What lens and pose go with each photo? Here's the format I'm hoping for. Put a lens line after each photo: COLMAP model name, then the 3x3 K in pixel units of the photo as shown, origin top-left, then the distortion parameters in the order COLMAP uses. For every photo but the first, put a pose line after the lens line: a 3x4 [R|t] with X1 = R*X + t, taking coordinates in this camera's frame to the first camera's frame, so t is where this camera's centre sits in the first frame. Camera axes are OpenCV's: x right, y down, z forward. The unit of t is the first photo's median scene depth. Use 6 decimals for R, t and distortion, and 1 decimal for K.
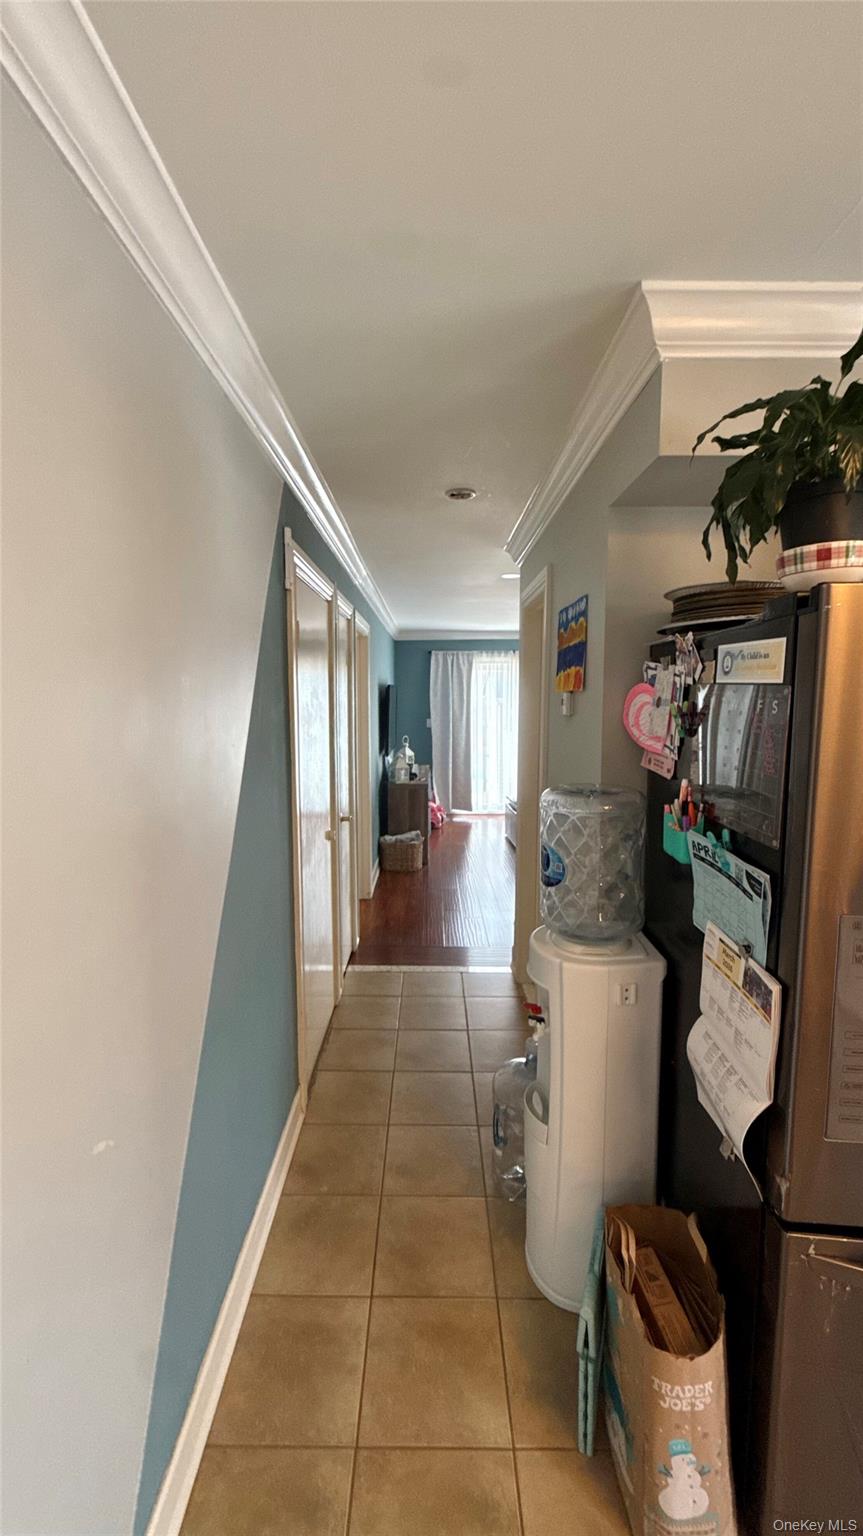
lens RADIAL K [[607.7, 0, 427.4], [0, 607.7, 762.5], [0, 0, 1]] dist [-0.001262, 0.000188]
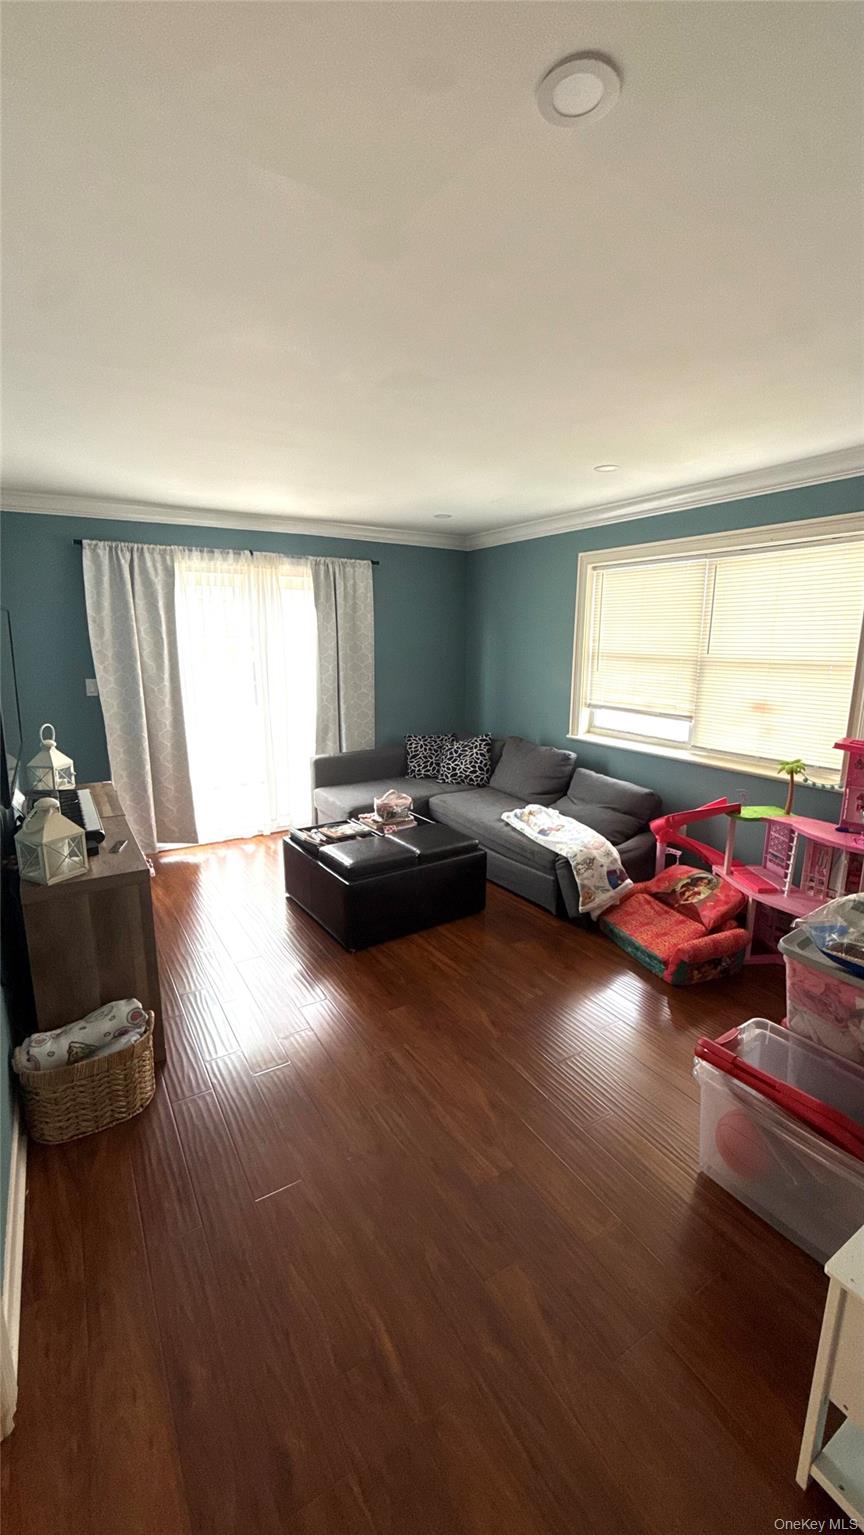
lens RADIAL K [[607.3, 0, 427.9], [0, 607.3, 762.0], [0, 0, 1]] dist [-0.001262, 0.000188]
pose [[0.849509, -0.104385, 0.517145, -0.028089], [0.049630, 0.991696, 0.118646, -0.049660], [-0.525235, -0.075125, 0.847634, 0.425196]]
